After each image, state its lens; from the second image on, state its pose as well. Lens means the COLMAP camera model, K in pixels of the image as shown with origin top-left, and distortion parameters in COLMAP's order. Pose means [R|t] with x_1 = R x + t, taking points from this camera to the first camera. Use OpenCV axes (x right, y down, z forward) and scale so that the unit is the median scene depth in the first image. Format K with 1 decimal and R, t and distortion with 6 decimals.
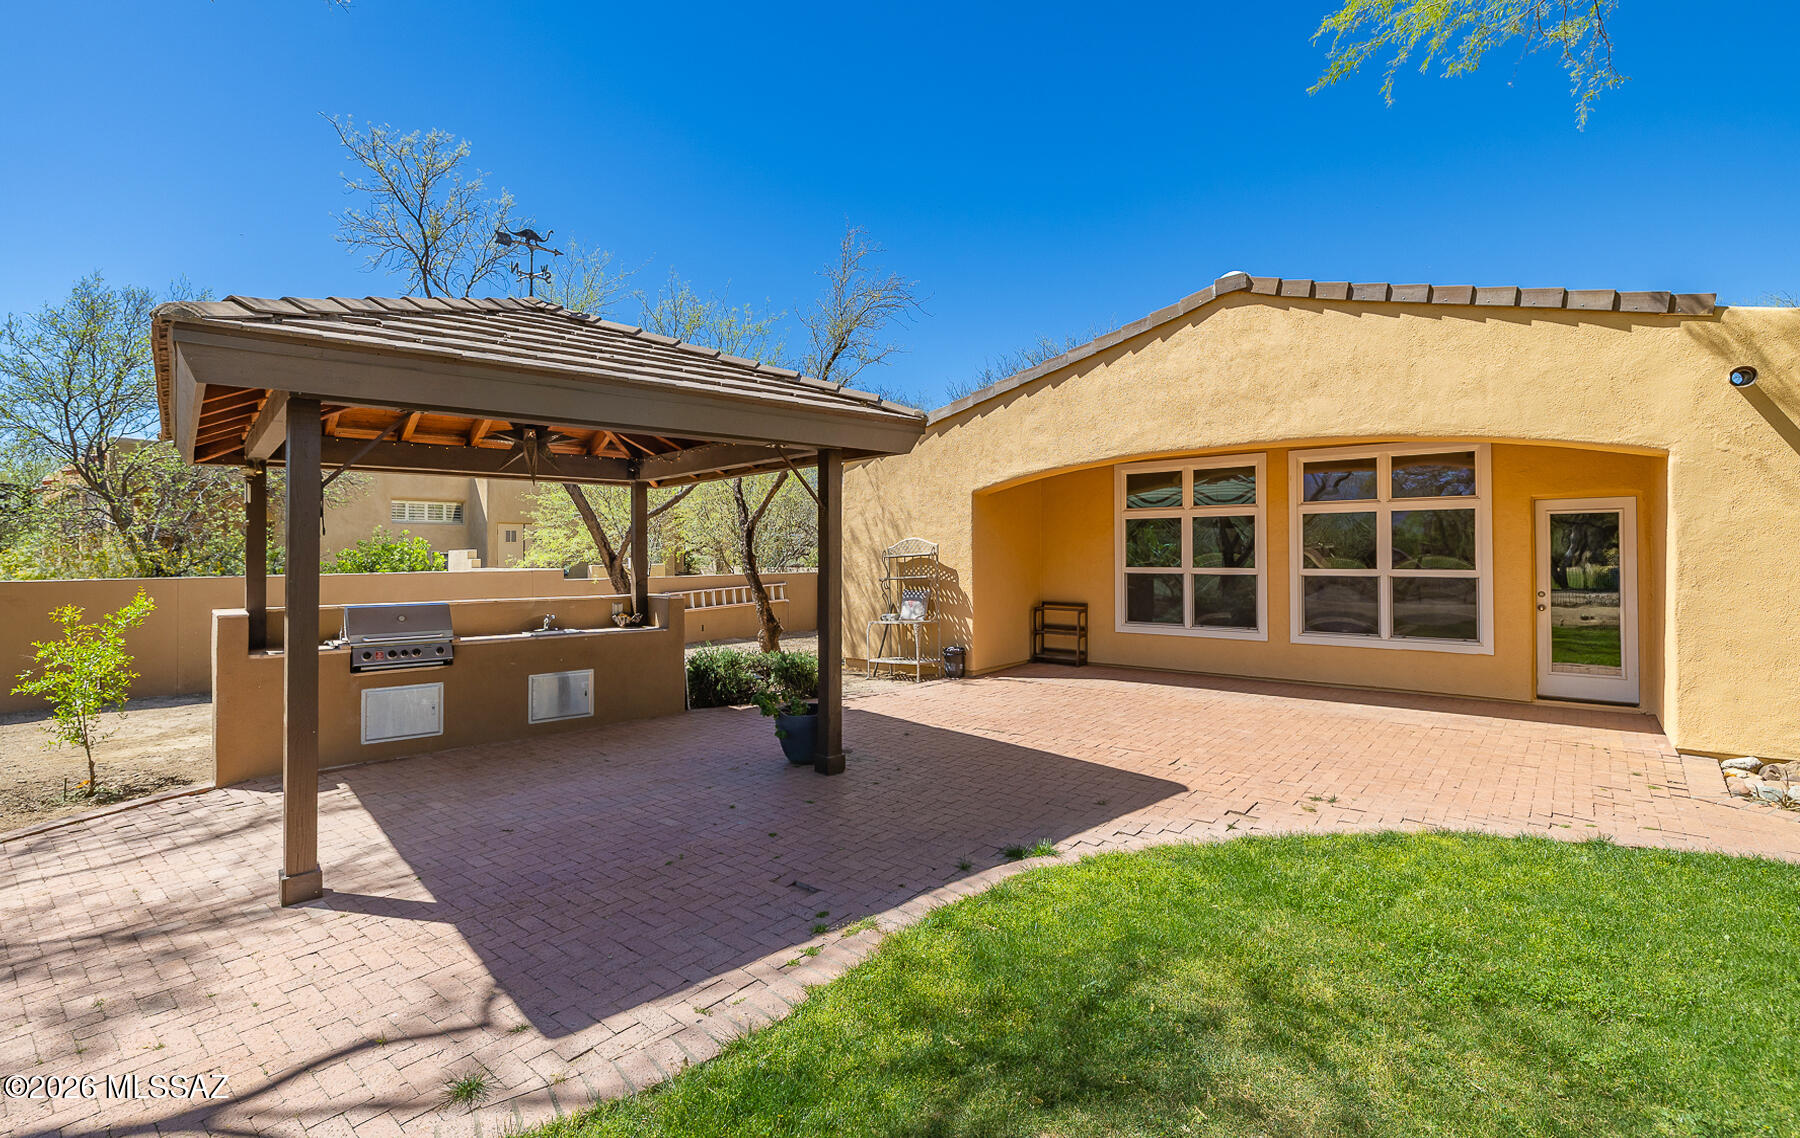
lens RADIAL K [[857.3, 0, 900.0], [0, 857.3, 569.0], [0, 0, 1]] dist [-0.002298, -0.011153]
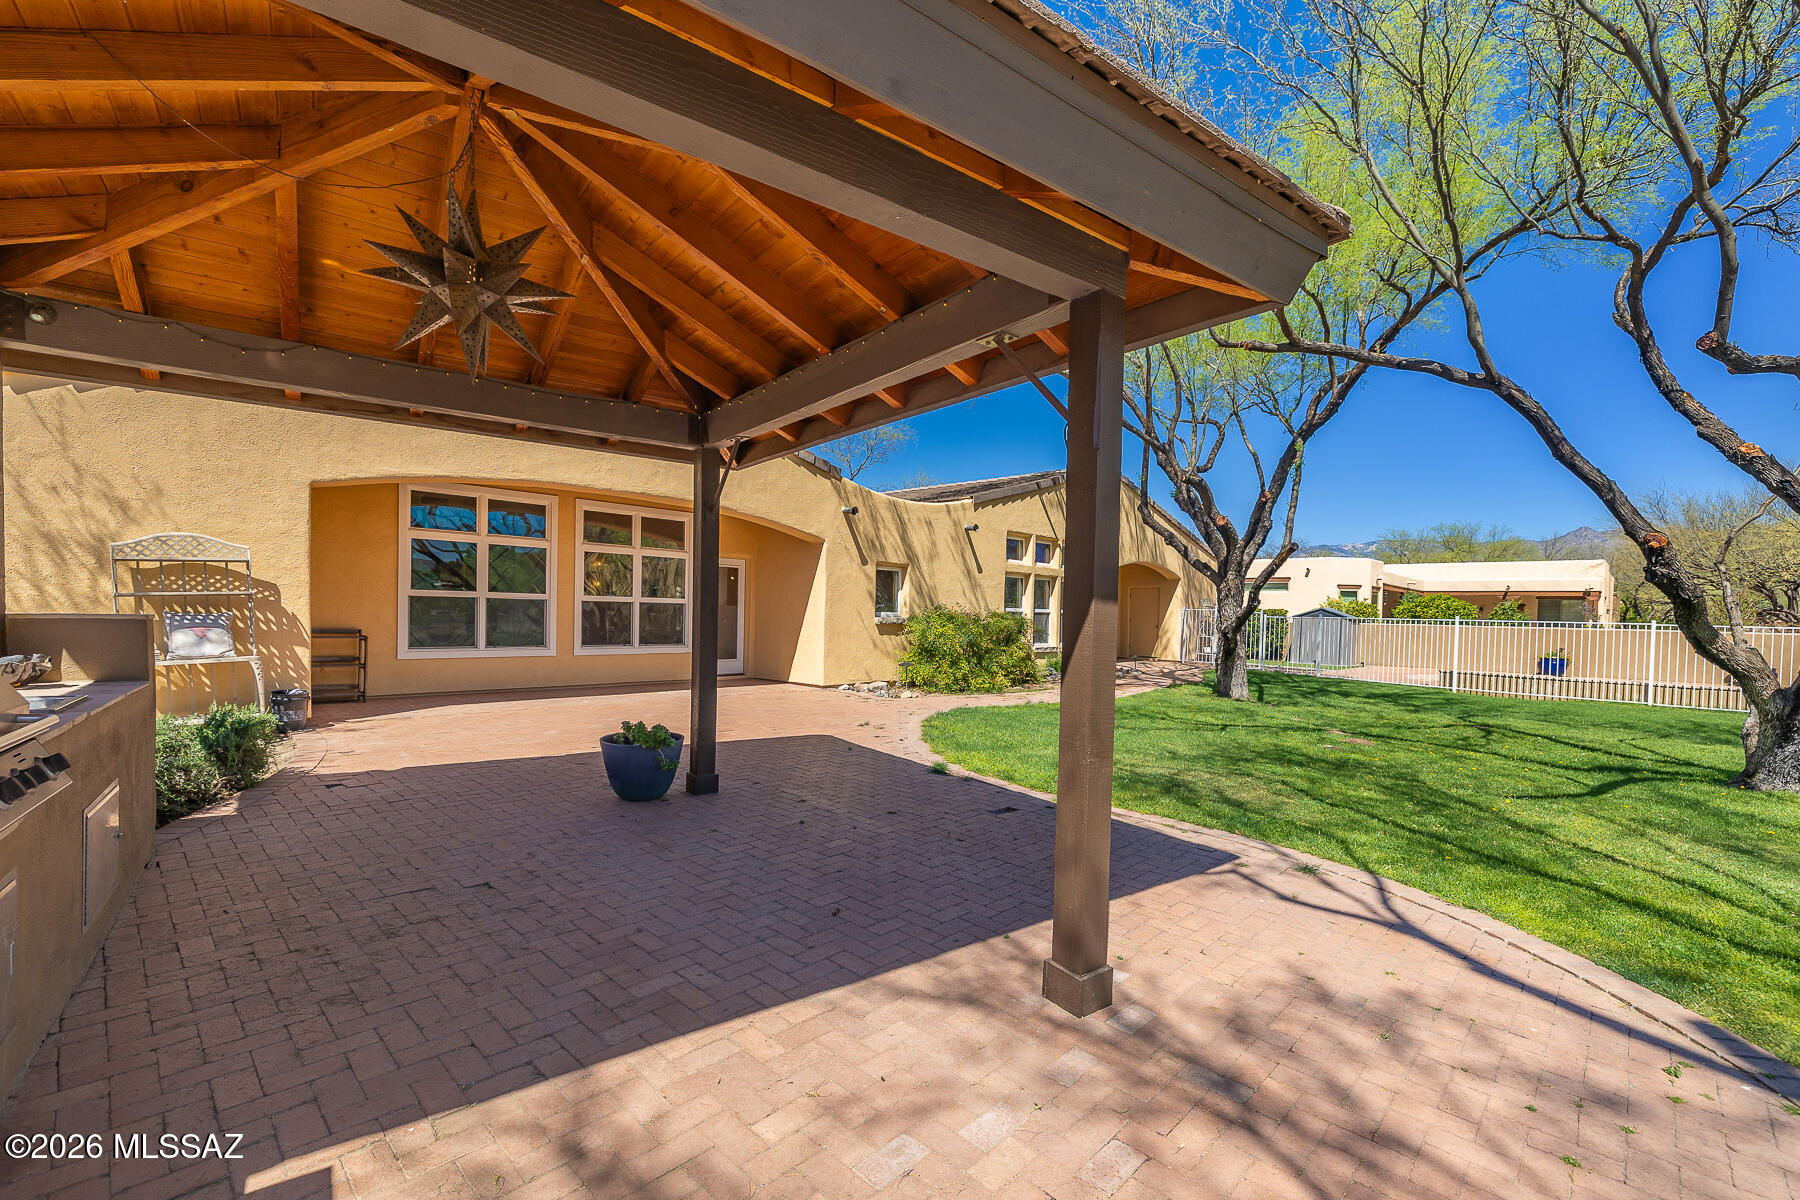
lens RADIAL K [[761.4, 0, 900.0], [0, 761.4, 600.0], [0, 0, 1]] dist [-0.000363, -0.000018]
pose [[0.067747, 0.020644, 0.997489, -0.617385], [-0.009612, 0.999753, -0.020038, 0.025225], [-0.997656, -0.008230, 0.067928, 0.489209]]
